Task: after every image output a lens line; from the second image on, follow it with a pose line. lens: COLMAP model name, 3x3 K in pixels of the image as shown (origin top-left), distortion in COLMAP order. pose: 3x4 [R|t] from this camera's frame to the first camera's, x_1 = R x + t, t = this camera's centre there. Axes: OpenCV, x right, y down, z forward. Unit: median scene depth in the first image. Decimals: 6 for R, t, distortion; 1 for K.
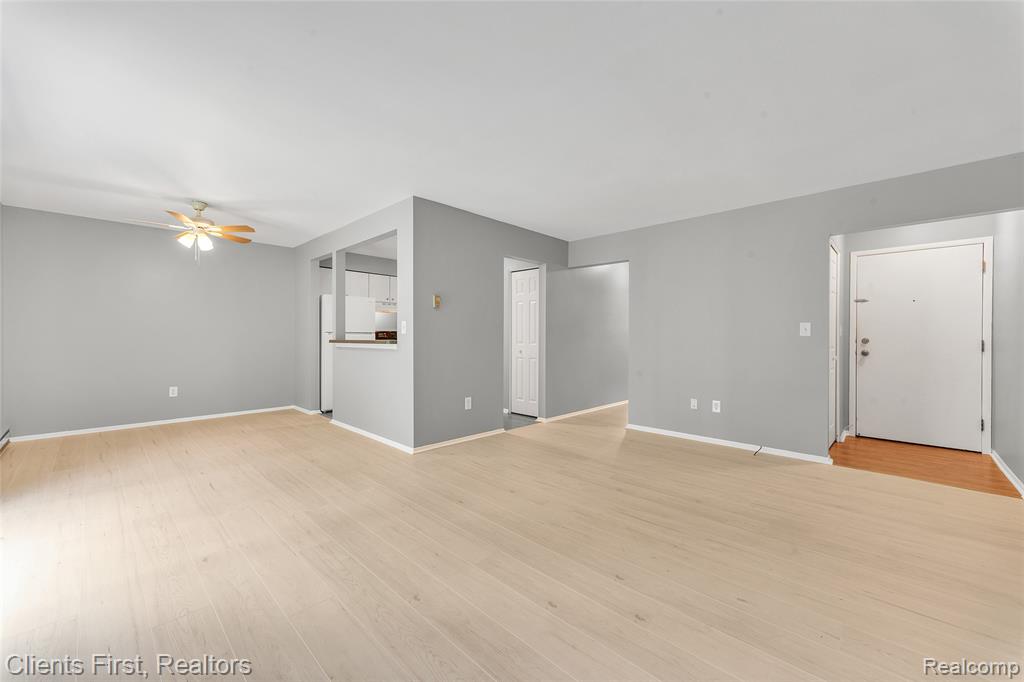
lens RADIAL K [[398.4, 0, 511.9], [0, 398.4, 337.5], [0, 0, 1]] dist [0.009322, 0.000134]
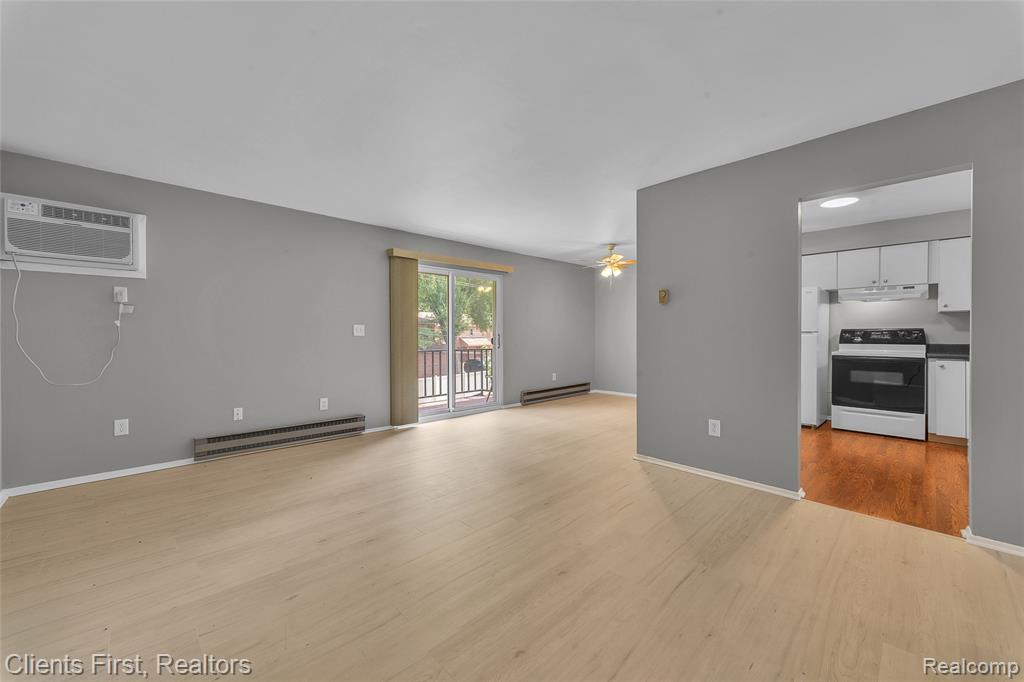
lens RADIAL K [[398.4, 0, 511.9], [0, 398.4, 337.5], [0, 0, 1]] dist [0.009322, 0.000134]
pose [[-0.037815, 0.002868, -0.999281, 0.637086], [-0.004233, 0.999986, 0.003030, -0.001727], [0.999276, 0.004344, -0.037803, 0.650888]]
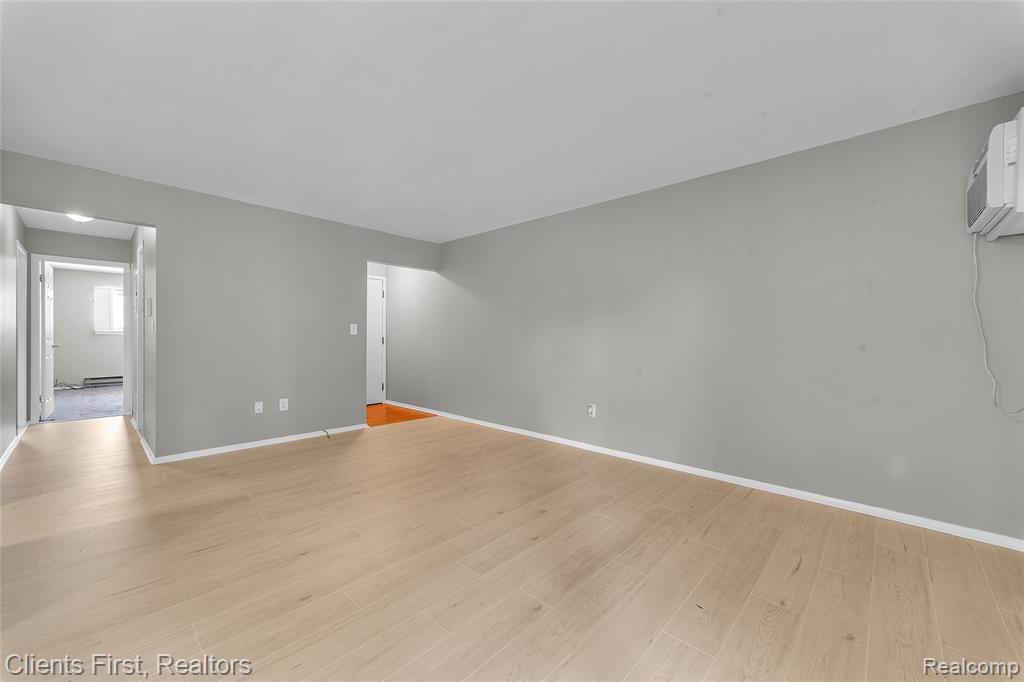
lens RADIAL K [[398.4, 0, 511.9], [0, 398.4, 337.5], [0, 0, 1]] dist [0.009322, 0.000134]
pose [[-0.008703, -0.005407, 0.999948, -0.491329], [-0.003947, 0.999978, 0.005373, -0.002644], [-0.999954, -0.003900, -0.008724, 0.439357]]
